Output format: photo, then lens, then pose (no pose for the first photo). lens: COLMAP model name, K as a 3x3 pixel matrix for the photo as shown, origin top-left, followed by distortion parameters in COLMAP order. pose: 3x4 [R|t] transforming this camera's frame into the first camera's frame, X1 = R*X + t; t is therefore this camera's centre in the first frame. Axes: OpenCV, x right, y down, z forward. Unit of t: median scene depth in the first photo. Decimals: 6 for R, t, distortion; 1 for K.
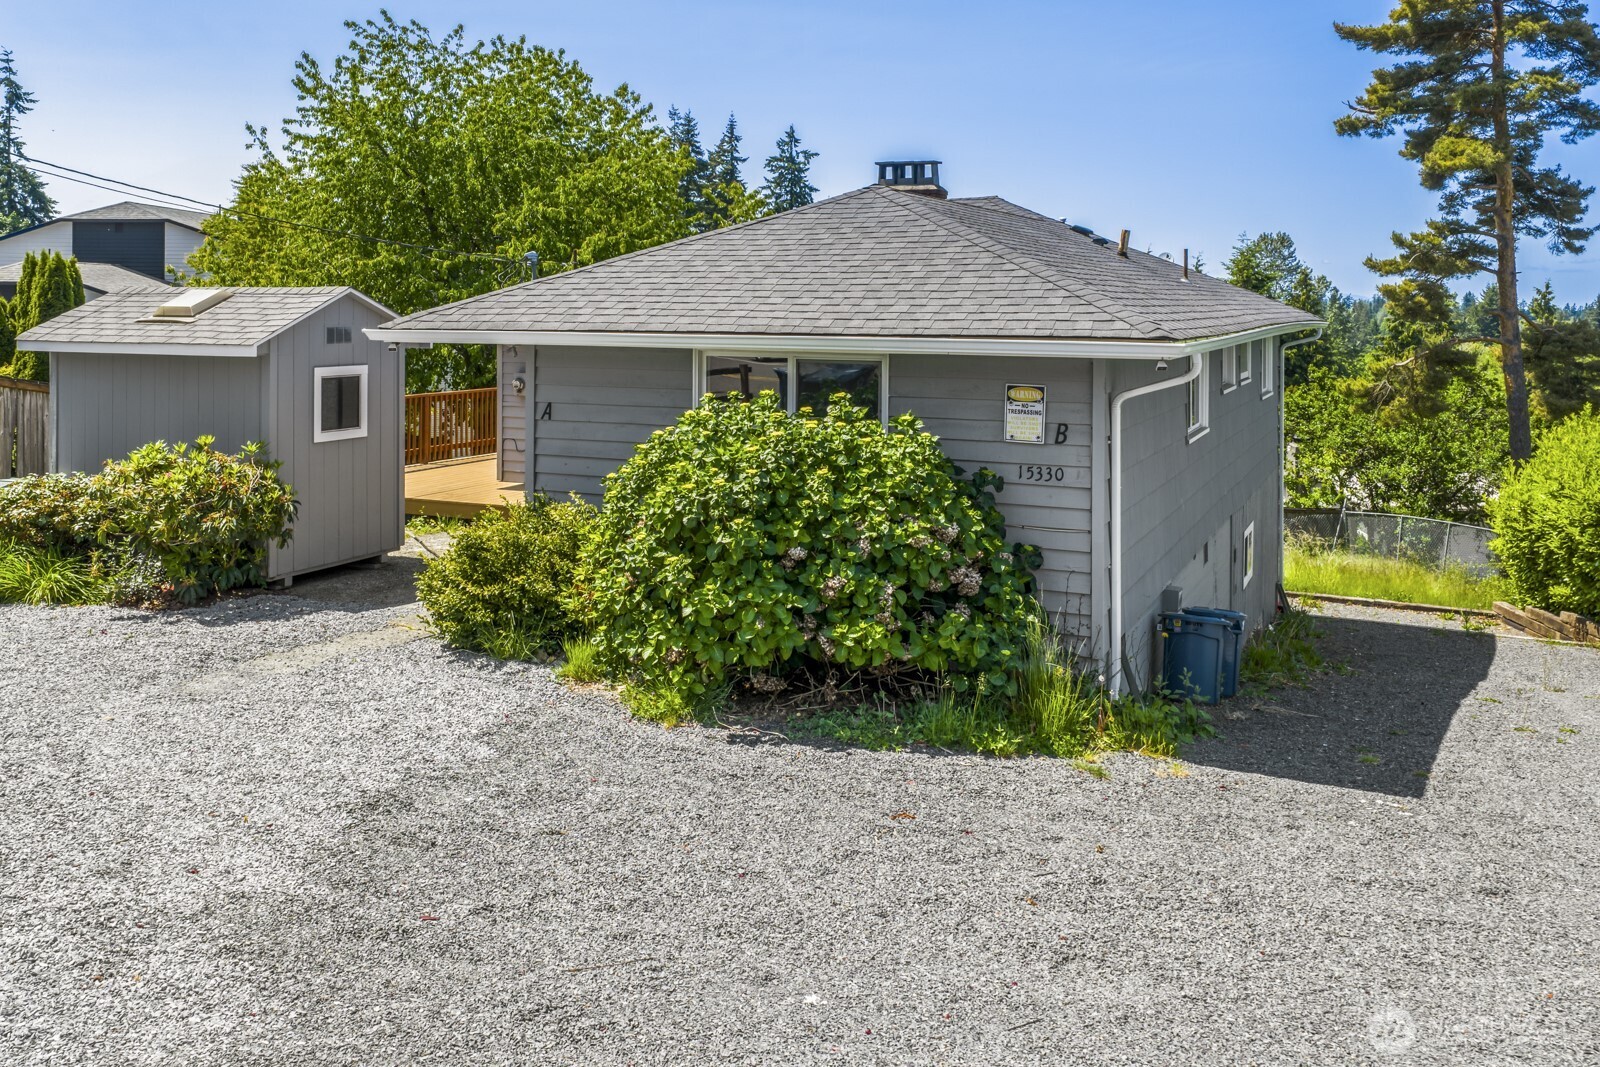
lens RADIAL K [[1300.3, 0, 800.0], [0, 1300.3, 533.5], [0, 0, 1]] dist [0.015012, 0.005393]
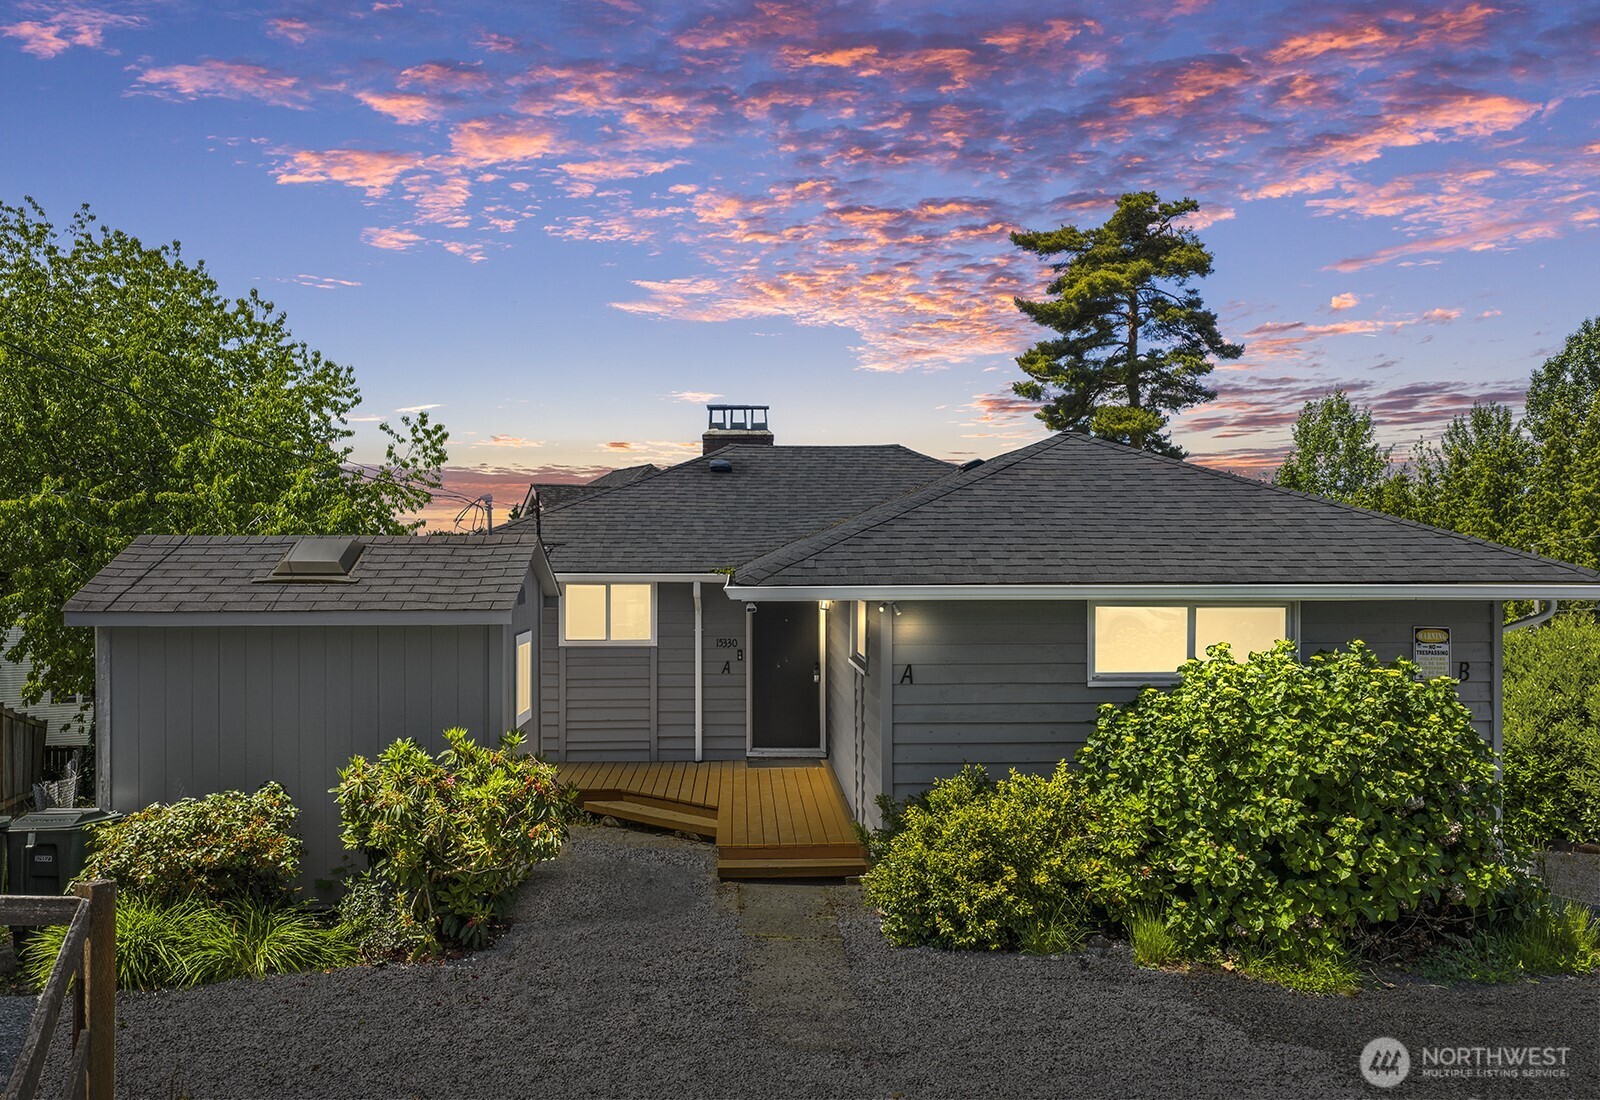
lens RADIAL K [[1428.0, 0, 800.0], [0, 1428.0, 550.0], [0, 0, 1]] dist [-0.014320, -0.005572]
pose [[0.896965, -0.004059, 0.442082, -0.589042], [0.081314, 0.984413, -0.155945, -0.026588], [-0.434559, 0.175825, 0.883314, 0.131271]]
